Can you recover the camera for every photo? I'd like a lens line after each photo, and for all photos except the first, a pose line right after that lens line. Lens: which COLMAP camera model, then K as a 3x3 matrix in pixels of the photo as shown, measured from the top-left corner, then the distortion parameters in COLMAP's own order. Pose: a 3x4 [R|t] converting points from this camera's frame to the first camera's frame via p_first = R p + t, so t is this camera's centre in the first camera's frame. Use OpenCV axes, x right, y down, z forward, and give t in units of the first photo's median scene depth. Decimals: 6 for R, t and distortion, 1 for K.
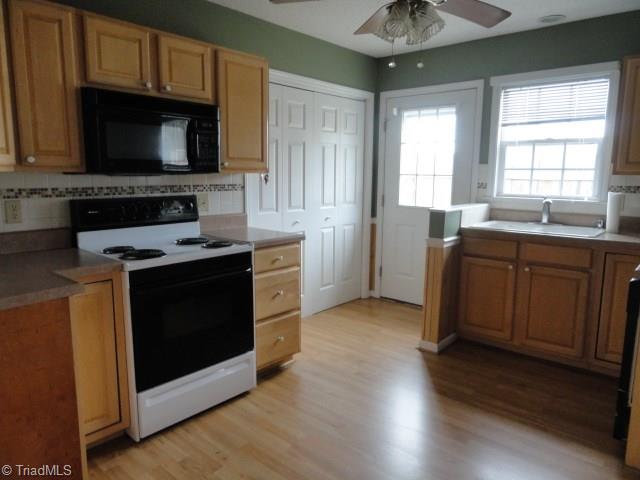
lens RADIAL K [[448.6, 0, 320.0], [0, 448.6, 240.0], [0, 0, 1]] dist [-0.001378, 0.004740]
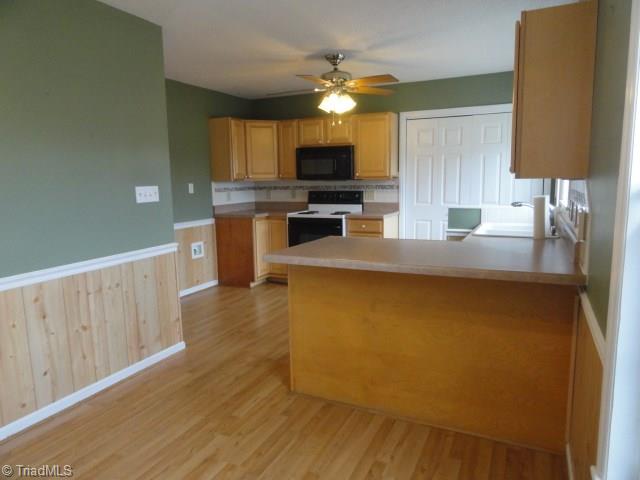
lens RADIAL K [[448.6, 0, 320.0], [0, 448.6, 240.0], [0, 0, 1]] dist [-0.001378, 0.004740]
pose [[0.273285, 0.118373, -0.954622, 1.385537], [-0.128159, 0.988033, 0.085828, -0.031542], [0.953358, 0.098888, 0.285185, 0.287836]]
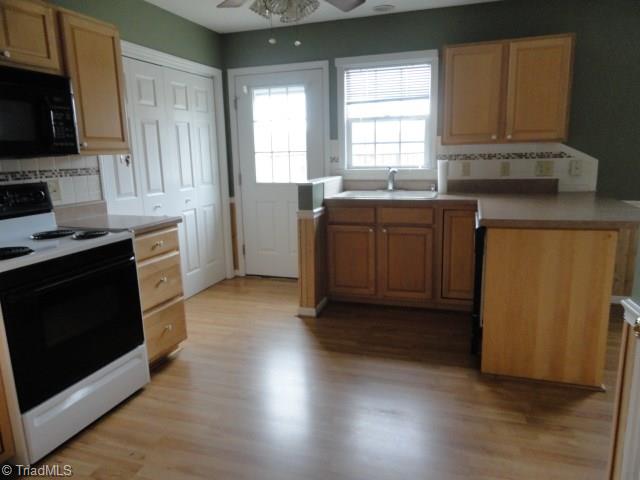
lens RADIAL K [[448.6, 0, 320.0], [0, 448.6, 240.0], [0, 0, 1]] dist [-0.001378, 0.004740]
pose [[0.924374, -0.104528, 0.366887, -0.107862], [0.089711, 0.994321, 0.057259, 0.008380], [-0.370788, -0.020015, 0.928502, -0.001170]]
